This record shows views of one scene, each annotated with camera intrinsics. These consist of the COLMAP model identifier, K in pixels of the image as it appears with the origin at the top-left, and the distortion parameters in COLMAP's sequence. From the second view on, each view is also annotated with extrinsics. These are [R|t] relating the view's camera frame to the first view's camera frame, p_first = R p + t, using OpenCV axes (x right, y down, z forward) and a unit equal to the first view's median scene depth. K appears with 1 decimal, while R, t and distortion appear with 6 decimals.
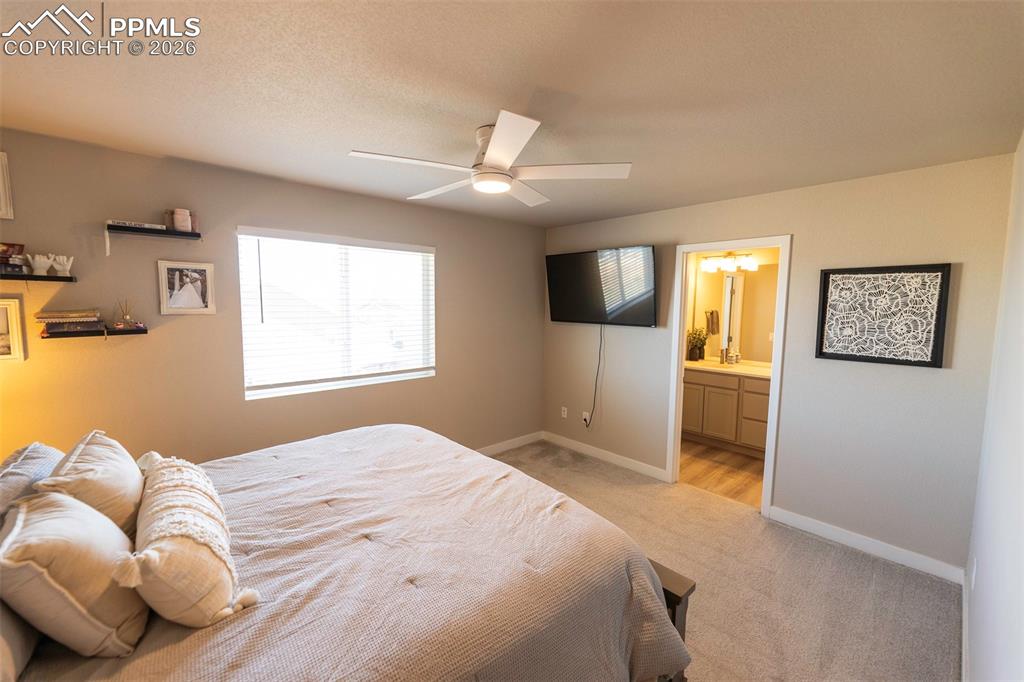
lens RADIAL K [[416.9, 0, 514.1], [0, 416.9, 340.8], [0, 0, 1]] dist [-0.001069, 0.000042]
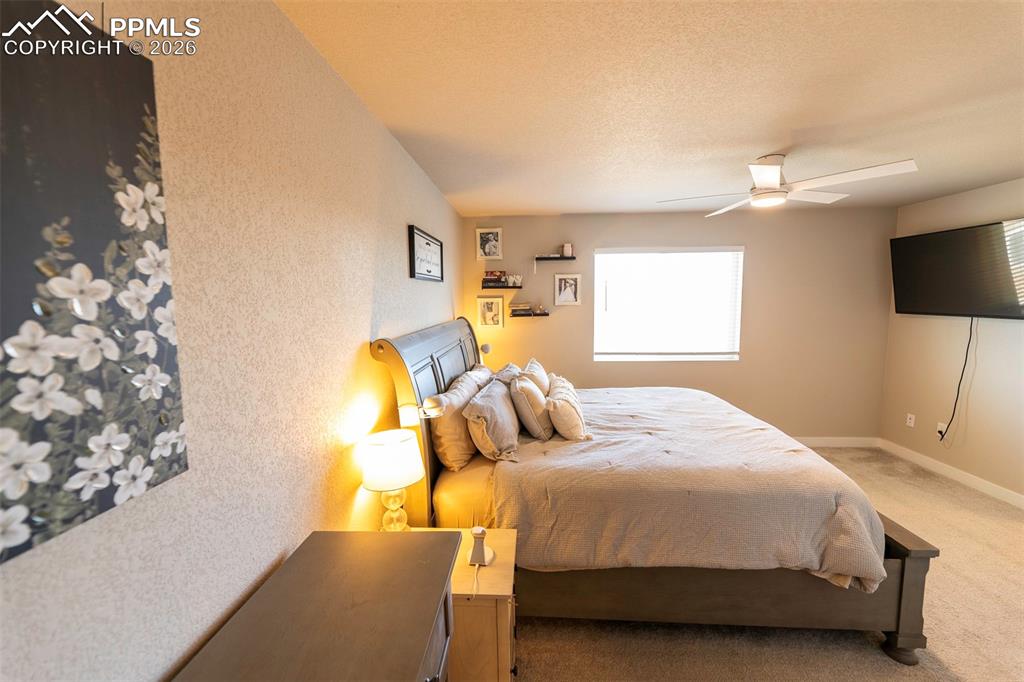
lens RADIAL K [[416.9, 0, 514.0], [0, 416.9, 340.4], [0, 0, 1]] dist [-0.001069, 0.000042]
pose [[0.717177, 0.052373, -0.694920, 0.282627], [-0.044504, 0.998579, 0.029329, 0.044107], [0.695468, 0.009893, 0.718489, -0.420013]]
